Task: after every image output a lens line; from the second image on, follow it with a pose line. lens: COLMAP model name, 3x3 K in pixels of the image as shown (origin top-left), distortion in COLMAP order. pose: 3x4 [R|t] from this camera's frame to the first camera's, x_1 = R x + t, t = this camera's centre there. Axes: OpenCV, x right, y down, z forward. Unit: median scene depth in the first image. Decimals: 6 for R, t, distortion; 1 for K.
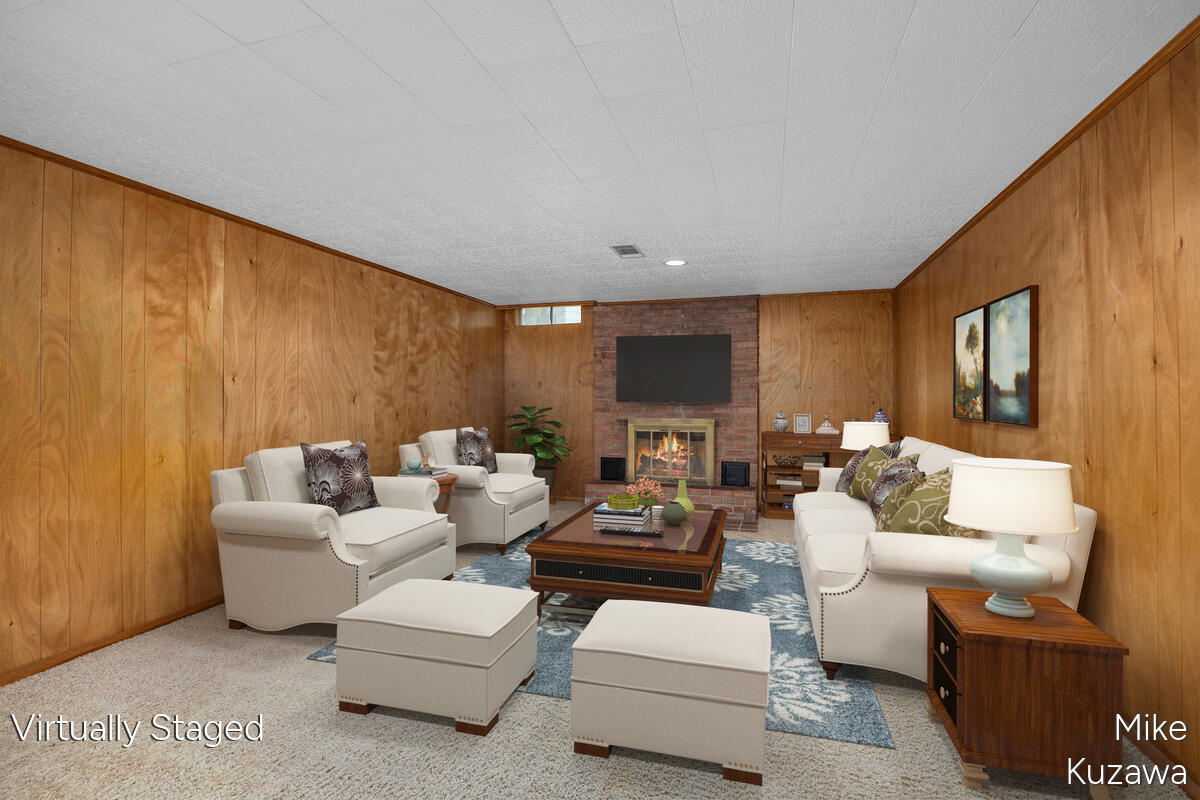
lens RADIAL K [[582.1, 0, 598.1], [0, 582.1, 396.8], [0, 0, 1]] dist [-0.000086, 0.000028]
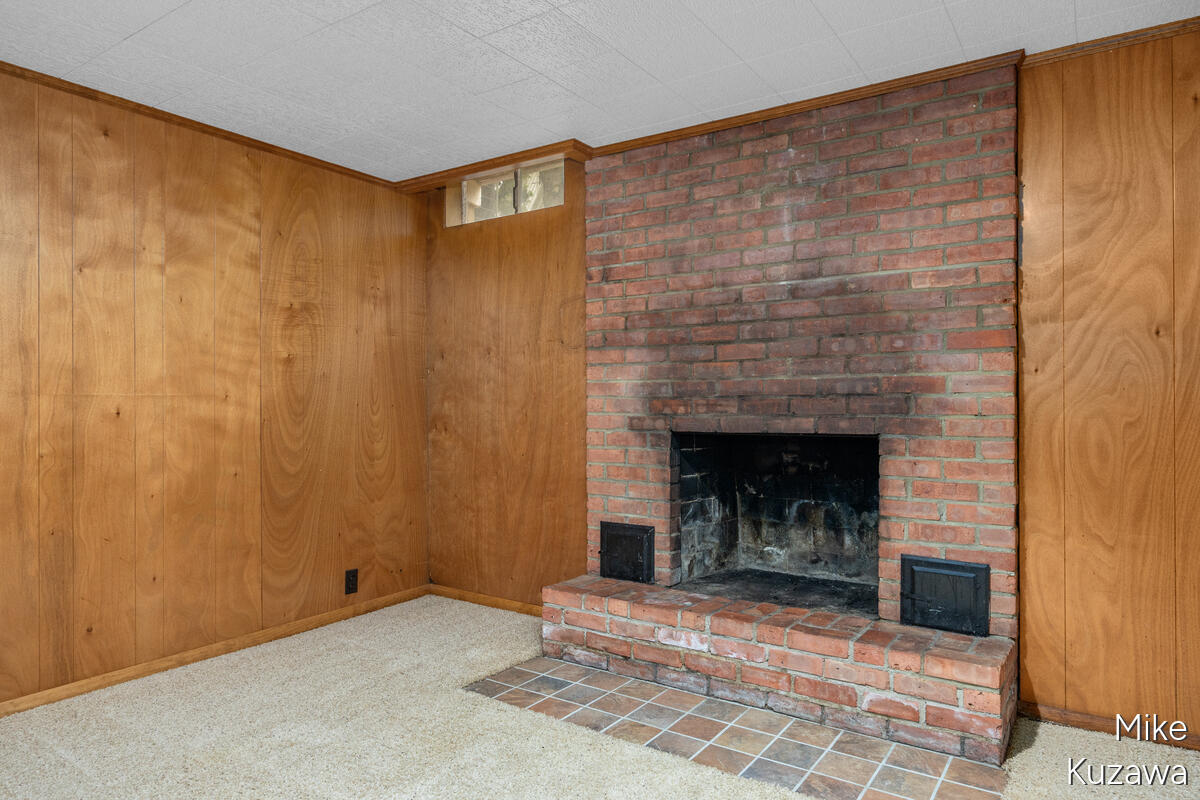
lens RADIAL K [[758.2, 0, 601.6], [0, 758.2, 401.5], [0, 0, 1]] dist [0.002442, 0.001270]
pose [[0.952019, -0.002608, -0.306027, 0.182069], [0.003890, 0.999986, 0.003578, 0.017621], [0.306013, -0.004597, 0.952016, 0.520443]]
